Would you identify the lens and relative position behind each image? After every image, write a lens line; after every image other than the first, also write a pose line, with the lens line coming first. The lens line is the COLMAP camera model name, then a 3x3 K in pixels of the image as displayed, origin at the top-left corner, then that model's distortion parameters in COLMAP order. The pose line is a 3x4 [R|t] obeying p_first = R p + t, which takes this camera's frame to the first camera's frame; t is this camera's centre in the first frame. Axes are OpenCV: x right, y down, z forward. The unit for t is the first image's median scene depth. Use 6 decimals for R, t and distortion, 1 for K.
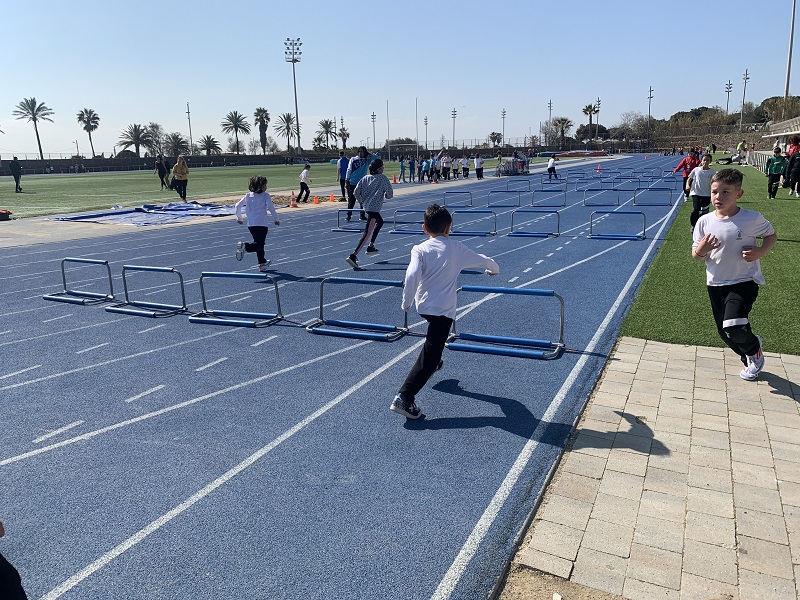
lens RADIAL K [[614.5, 0, 400.0], [0, 614.5, 300.0], [0, 0, 1]] dist [0.006739, 0.004601]
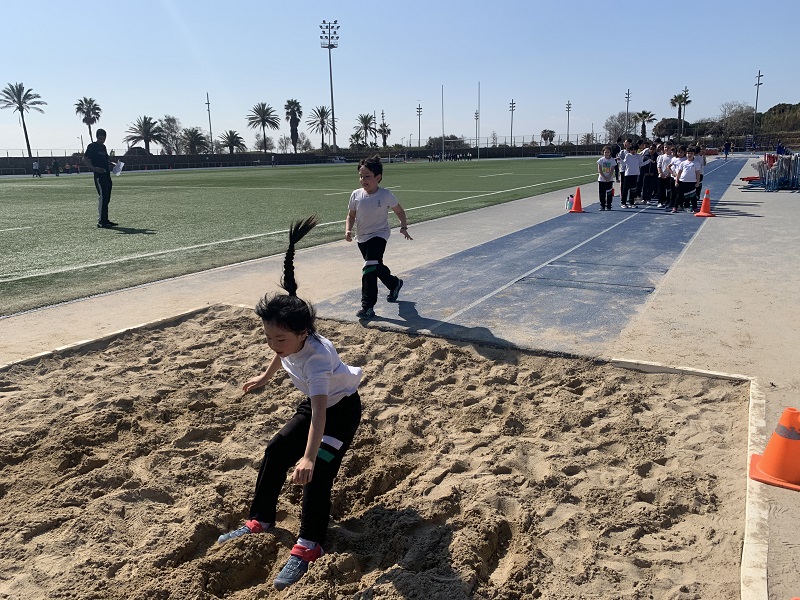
lens RADIAL K [[614.5, 0, 400.0], [0, 614.5, 300.0], [0, 0, 1]] dist [0.006739, 0.004601]
pose [[0.998509, 0.016088, -0.052155, -0.020786], [-0.016064, 0.999871, 0.000878, -0.028060], [0.052162, -0.000039, 0.998639, 0.125105]]
